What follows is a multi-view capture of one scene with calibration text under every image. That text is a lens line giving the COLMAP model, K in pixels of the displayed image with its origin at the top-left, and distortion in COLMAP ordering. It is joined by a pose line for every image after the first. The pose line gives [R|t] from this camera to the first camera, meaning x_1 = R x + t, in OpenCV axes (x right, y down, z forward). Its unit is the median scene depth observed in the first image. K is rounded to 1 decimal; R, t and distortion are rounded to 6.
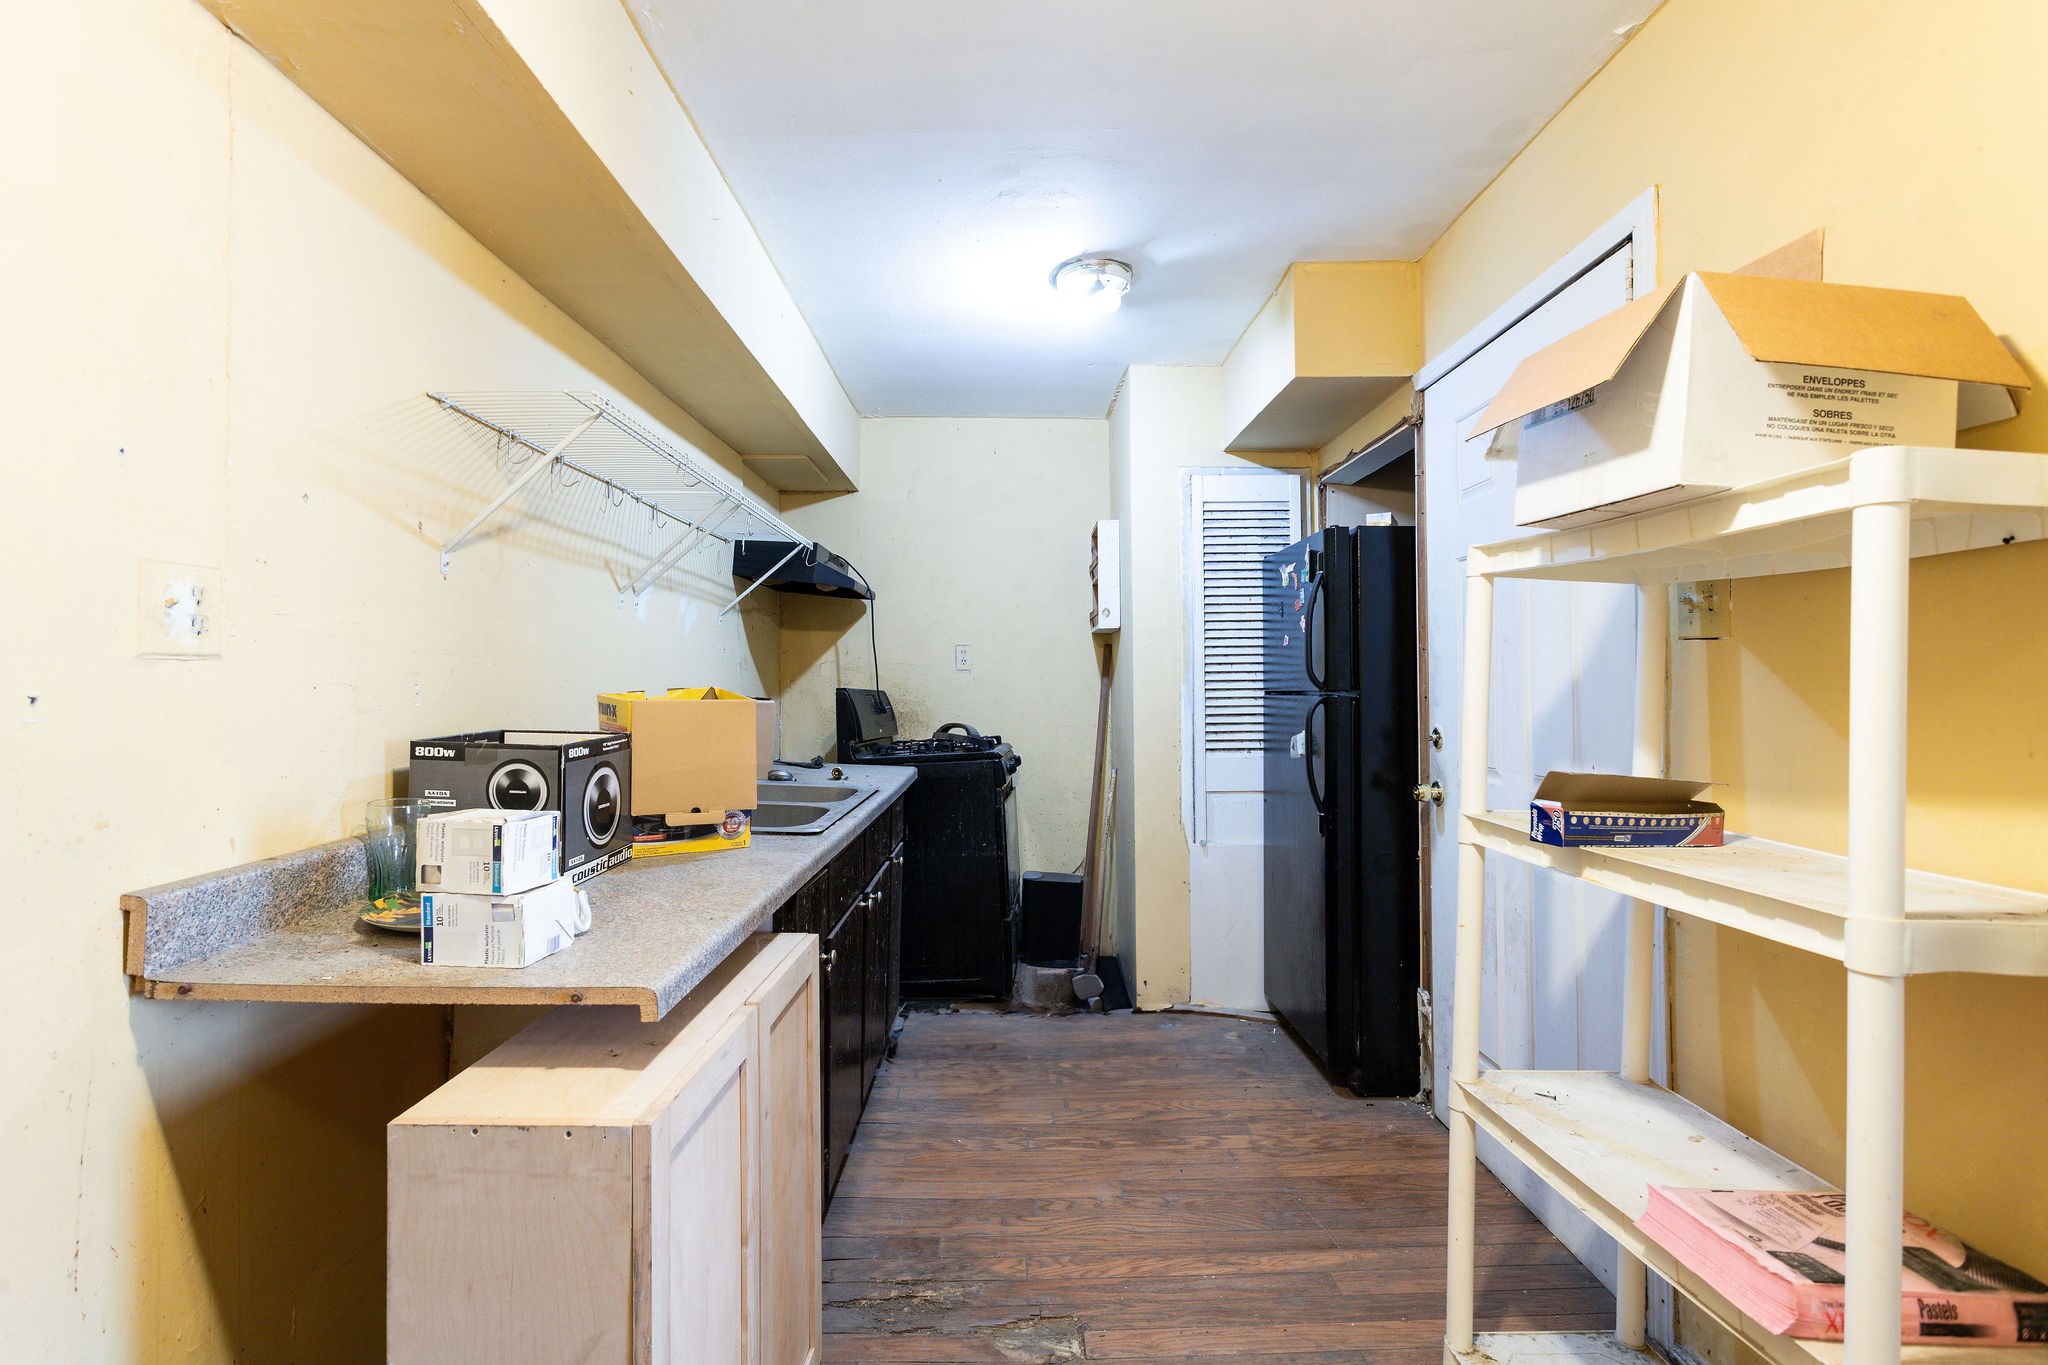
lens RADIAL K [[978.7, 0, 985.1], [0, 978.7, 672.3], [0, 0, 1]] dist [-0.001066, -0.000070]
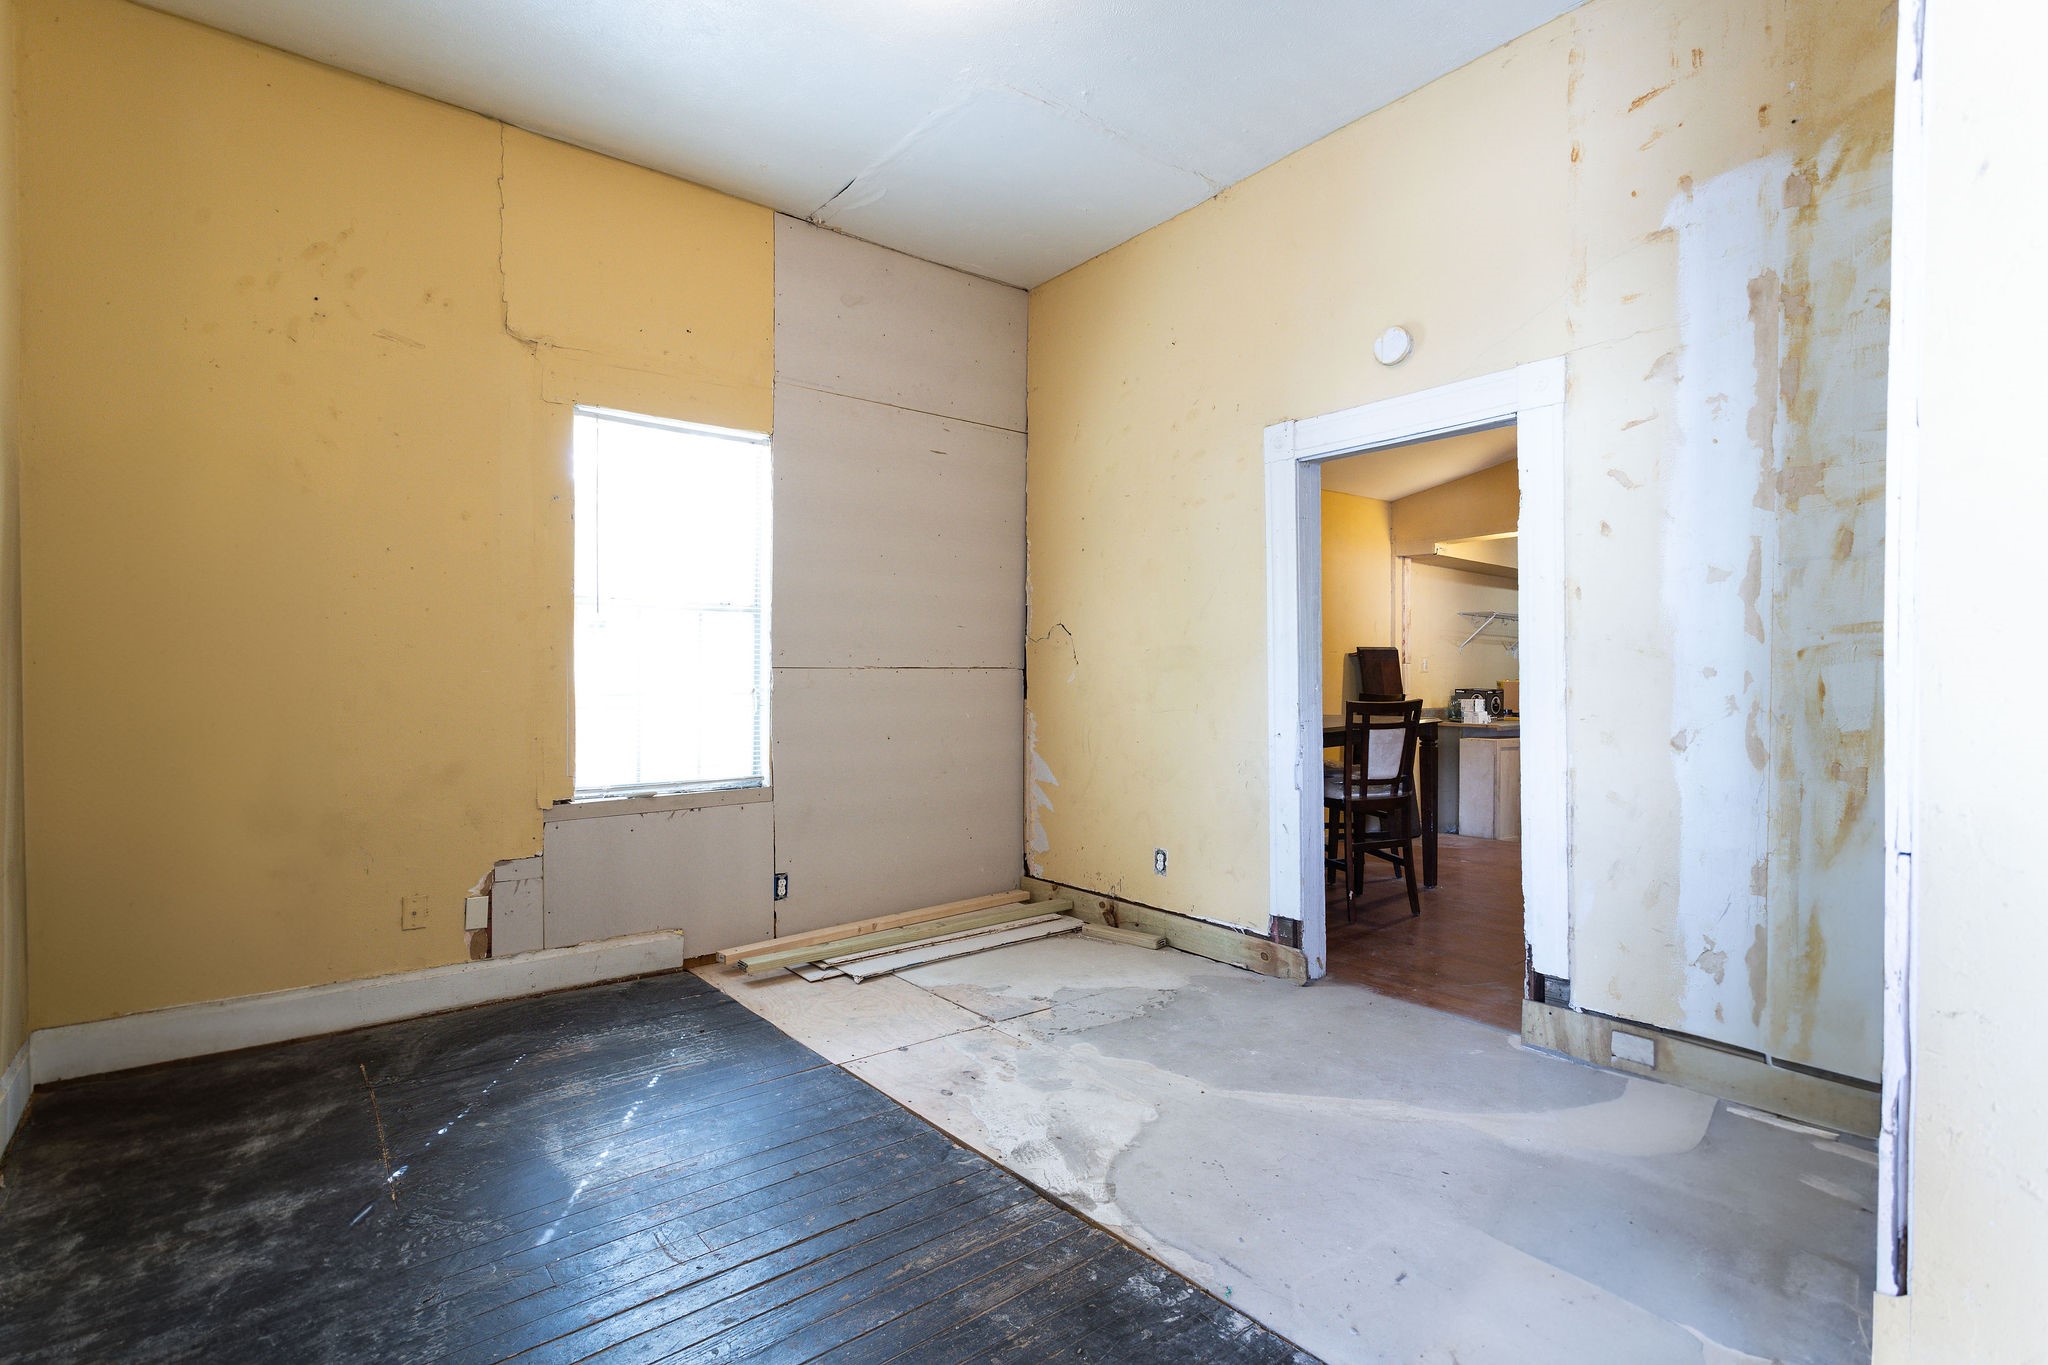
lens RADIAL K [[943.6, 0, 1079.2], [0, 943.6, 669.7], [0, 0, 1]] dist [-0.004992, -0.000337]
pose [[0.667426, -0.003730, -0.744667, 0.713424], [-0.002270, 0.999973, -0.007043, 0.005245], [0.744672, 0.006391, 0.667399, -1.517962]]
